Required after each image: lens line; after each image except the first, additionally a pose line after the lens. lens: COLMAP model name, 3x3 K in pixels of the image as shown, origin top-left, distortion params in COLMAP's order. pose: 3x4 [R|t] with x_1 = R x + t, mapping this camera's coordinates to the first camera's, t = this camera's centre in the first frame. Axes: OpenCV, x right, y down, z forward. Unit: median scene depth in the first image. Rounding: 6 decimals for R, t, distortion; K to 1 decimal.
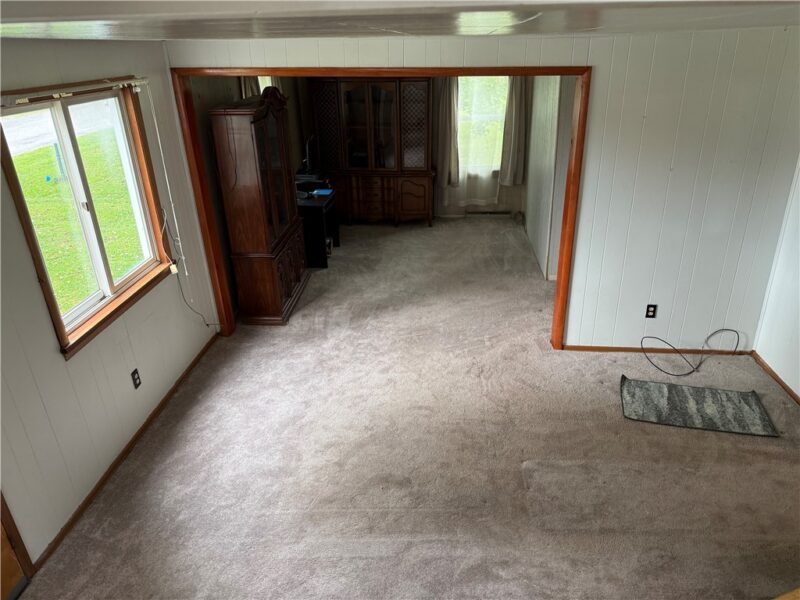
lens RADIAL K [[557.9, 0, 400.0], [0, 557.9, 300.0], [0, 0, 1]] dist [0.113316, -0.170558]
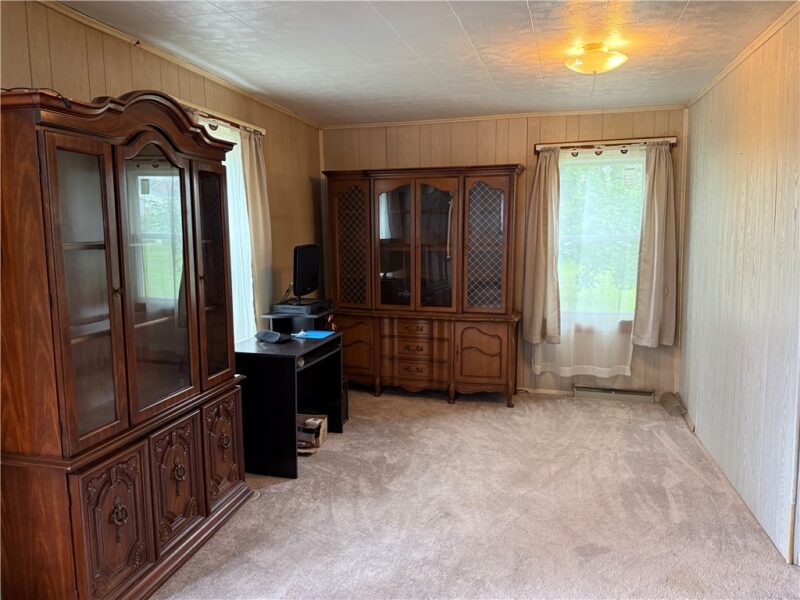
lens RADIAL K [[557.9, 0, 400.0], [0, 557.9, 300.0], [0, 0, 1]] dist [0.113316, -0.170558]
pose [[0.985522, 0.034358, -0.166033, 0.041390], [-0.082279, 0.953132, -0.291153, -0.069179], [0.148248, 0.300598, 0.942159, 0.477673]]
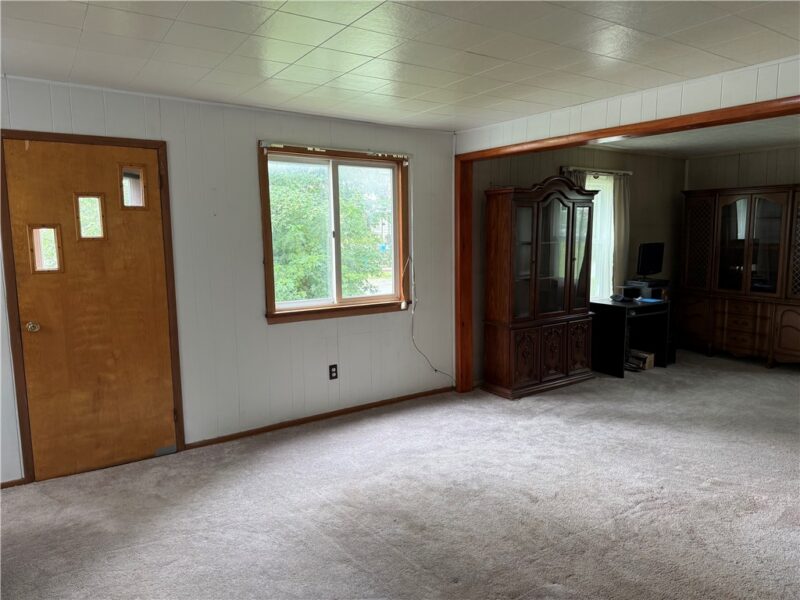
lens RADIAL K [[557.9, 0, 400.0], [0, 557.9, 300.0], [0, 0, 1]] dist [0.113316, -0.170558]
pose [[0.621038, 0.107931, -0.776313, 0.325008], [-0.328093, 0.935316, -0.132431, 0.059322], [0.711805, 0.336948, 0.616279, 0.160851]]
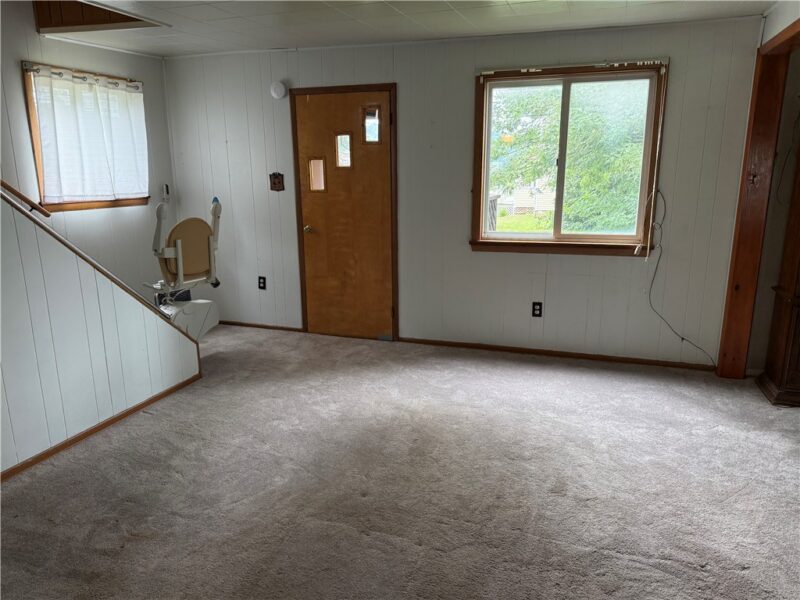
lens RADIAL K [[557.9, 0, 400.0], [0, 557.9, 300.0], [0, 0, 1]] dist [0.113316, -0.170558]
pose [[-0.252239, 0.247850, -0.935385, 0.413145], [-0.388641, 0.859306, 0.332493, -0.093153], [0.886190, 0.447397, -0.120426, 0.493843]]
